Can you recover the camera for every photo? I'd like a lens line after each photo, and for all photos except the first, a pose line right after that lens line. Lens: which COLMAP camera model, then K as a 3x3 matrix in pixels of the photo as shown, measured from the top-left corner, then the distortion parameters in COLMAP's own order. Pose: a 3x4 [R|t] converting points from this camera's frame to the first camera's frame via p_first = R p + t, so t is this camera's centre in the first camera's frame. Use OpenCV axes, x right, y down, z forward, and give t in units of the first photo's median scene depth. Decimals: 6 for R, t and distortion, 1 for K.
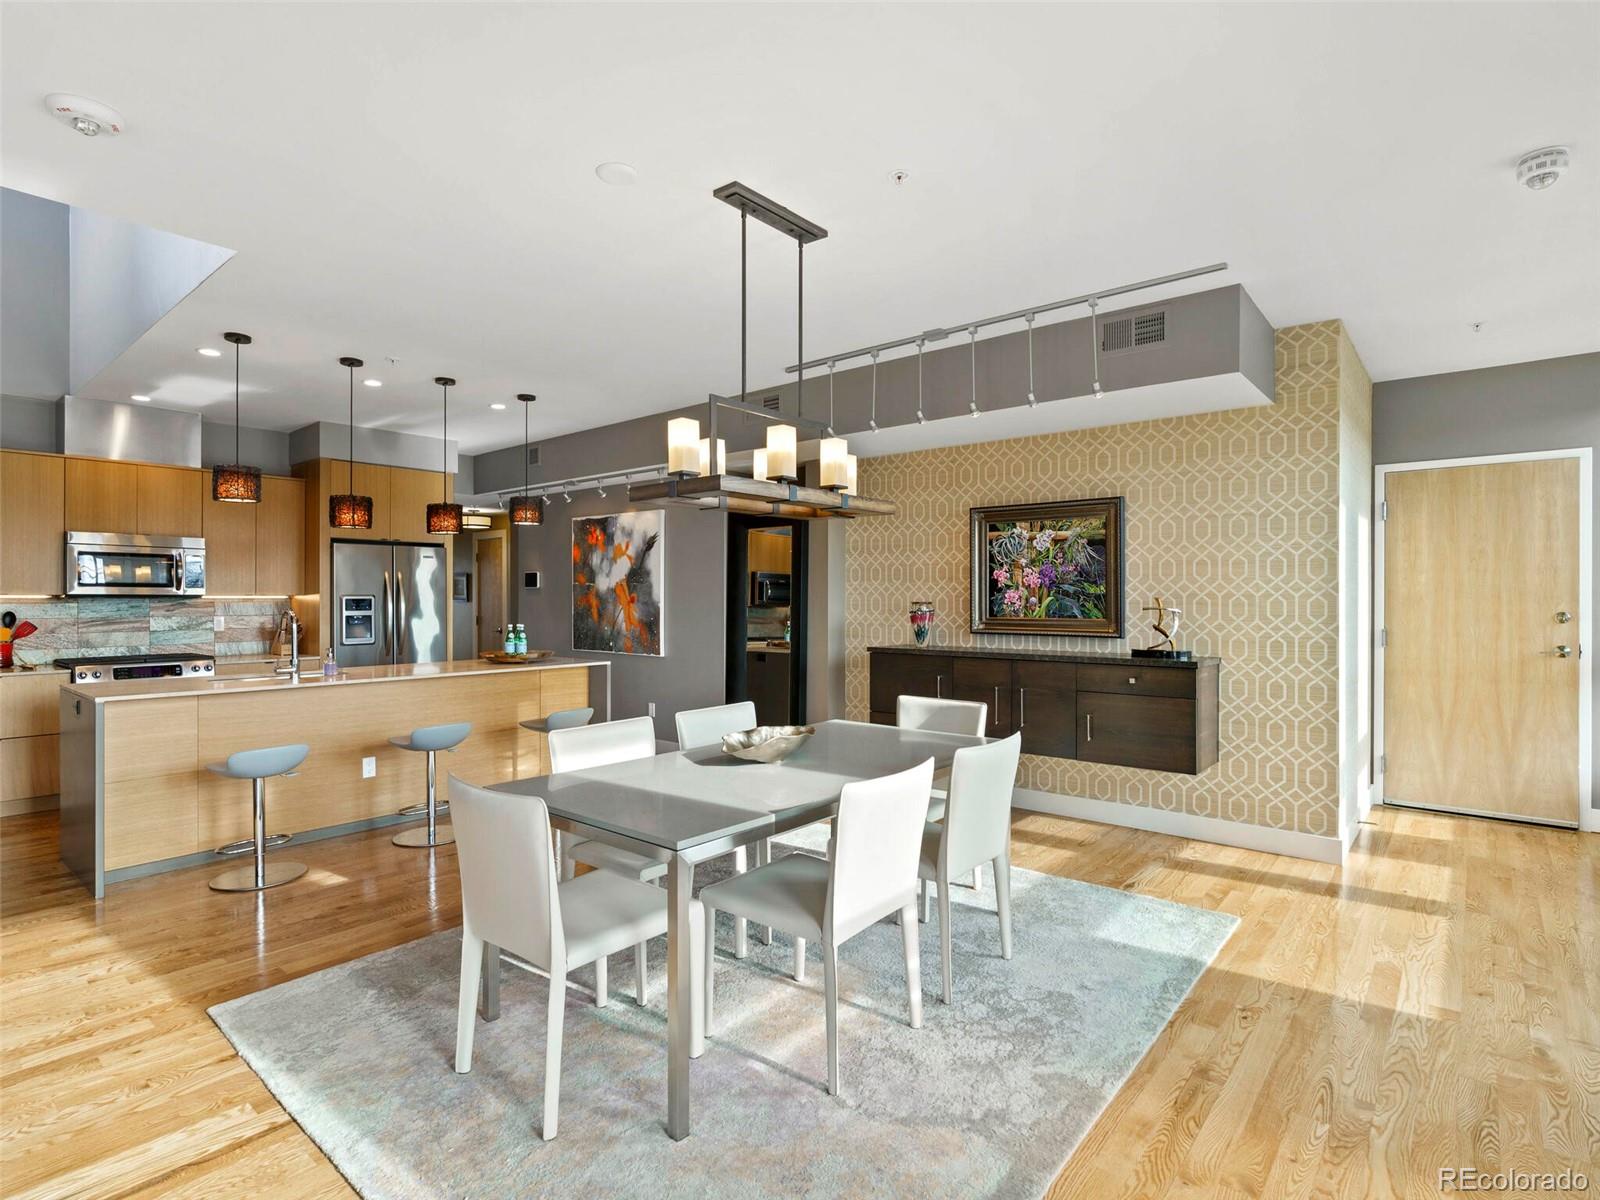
lens RADIAL K [[816.5, 0, 806.2], [0, 816.5, 596.5], [0, 0, 1]] dist [-0.012868, 0.005628]
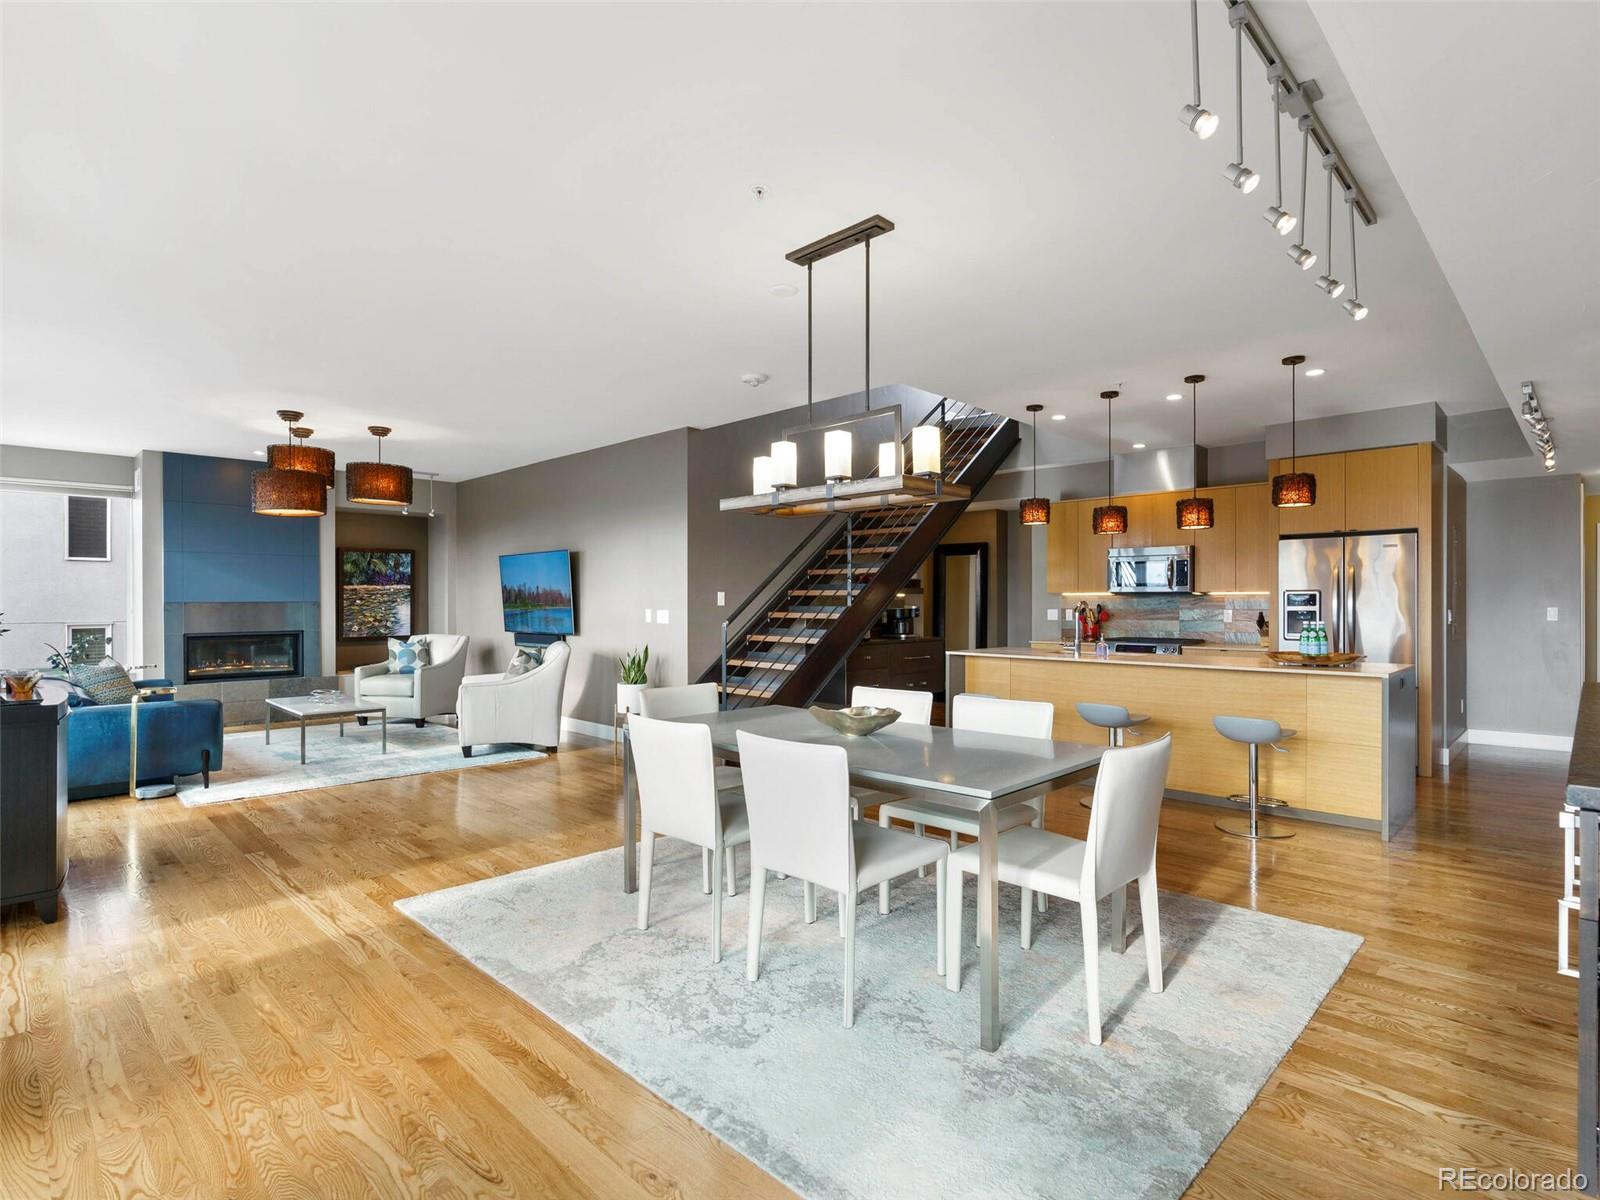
lens RADIAL K [[811.4, 0, 803.7], [0, 811.4, 606.2], [0, 0, 1]] dist [-0.010315, 0.001087]
pose [[-0.084592, 0.006075, -0.996397, 0.607503], [0.002264, 0.999980, 0.005905, 0.013185], [0.996413, -0.001756, -0.084604, 0.593745]]
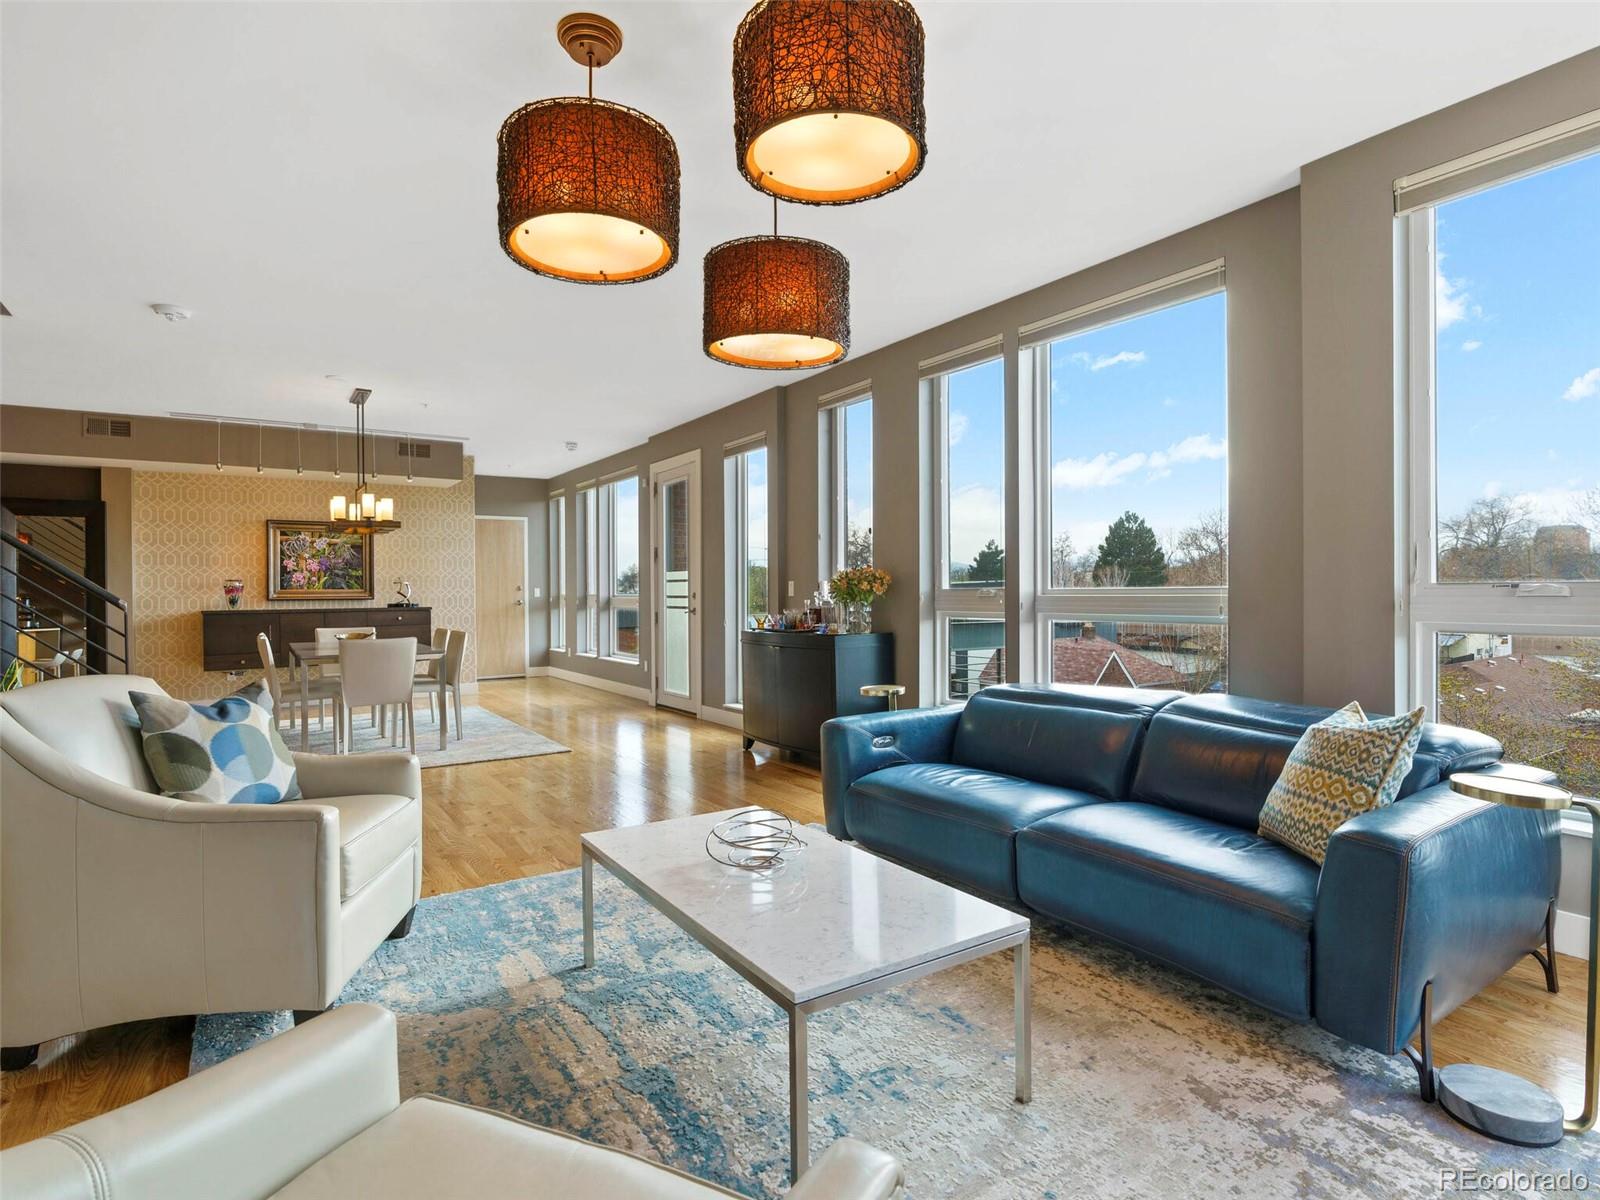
lens RADIAL K [[842.1, 0, 803.8], [0, 842.1, 596.4], [0, 0, 1]] dist [-0.006160, 0.000113]
pose [[0.289610, -0.008775, 0.957105, -1.059282], [0.008215, 0.999944, 0.006682, 0.036473], [-0.957110, 0.005928, 0.289665, -0.451344]]
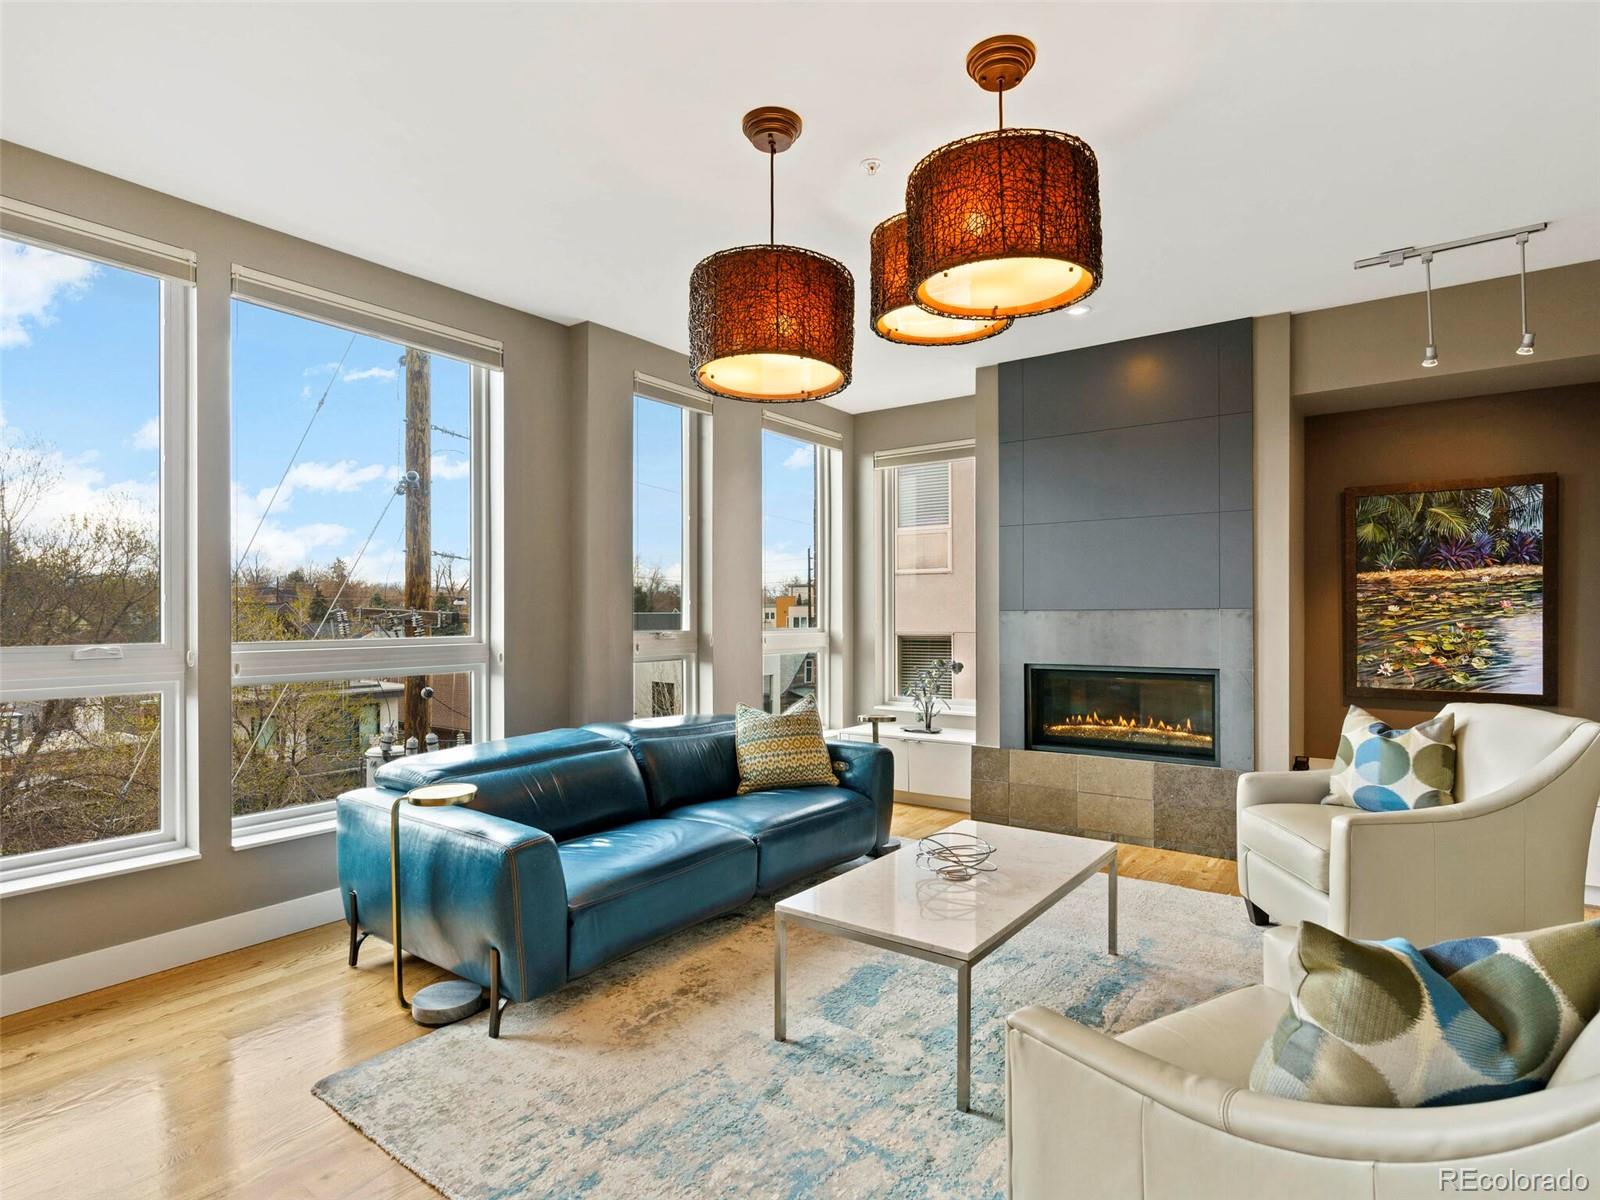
lens RADIAL K [[844.3, 0, 812.3], [0, 844.3, 613.8], [0, 0, 1]] dist [-0.009577, 0.002073]
pose [[-0.997700, 0.002799, -0.067729, -0.523075], [0.002873, 0.999995, -0.000997, 0.015877], [0.067726, -0.001189, -0.997703, 0.217777]]
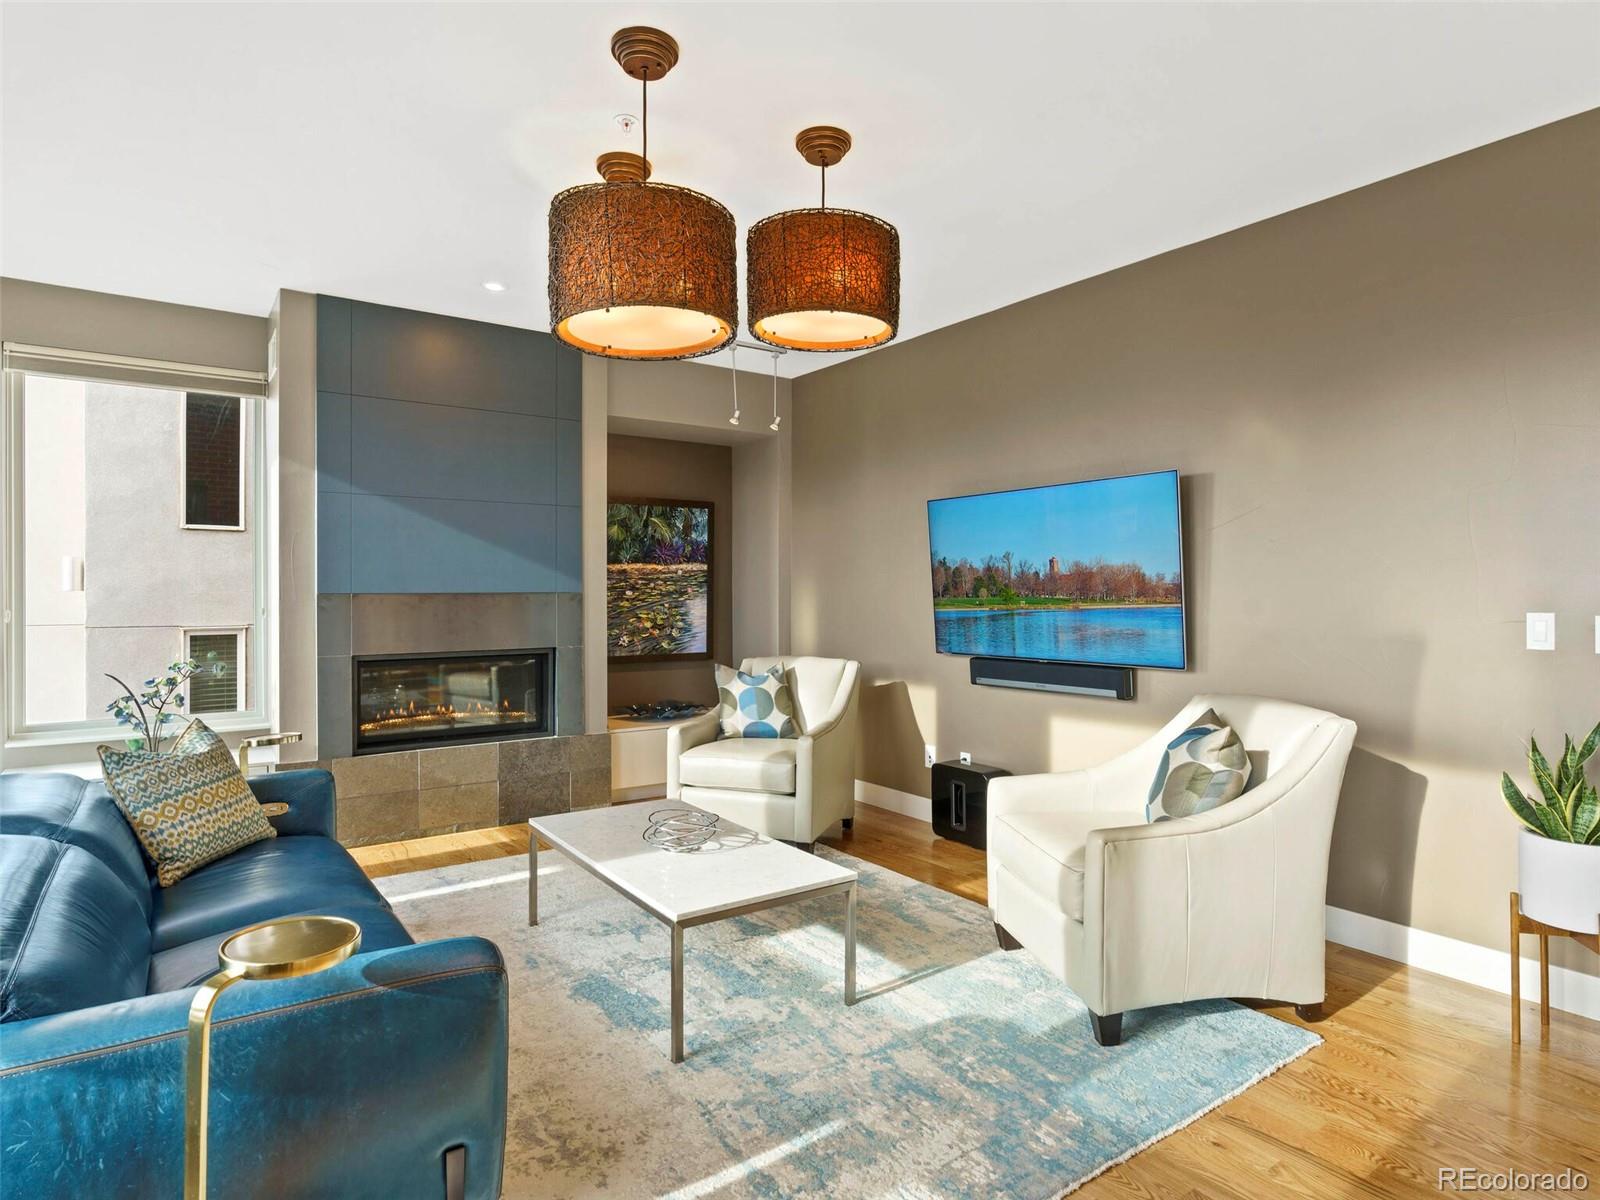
lens RADIAL K [[890.9, 0, 802.1], [0, 890.9, 596.0], [0, 0, 1]] dist [-0.008198, 0.001834]
pose [[-0.254445, 0.002356, -0.967084, -0.107633], [0.002745, 0.999995, 0.001714, 0.013848], [0.967083, -0.002219, -0.254451, -0.078250]]
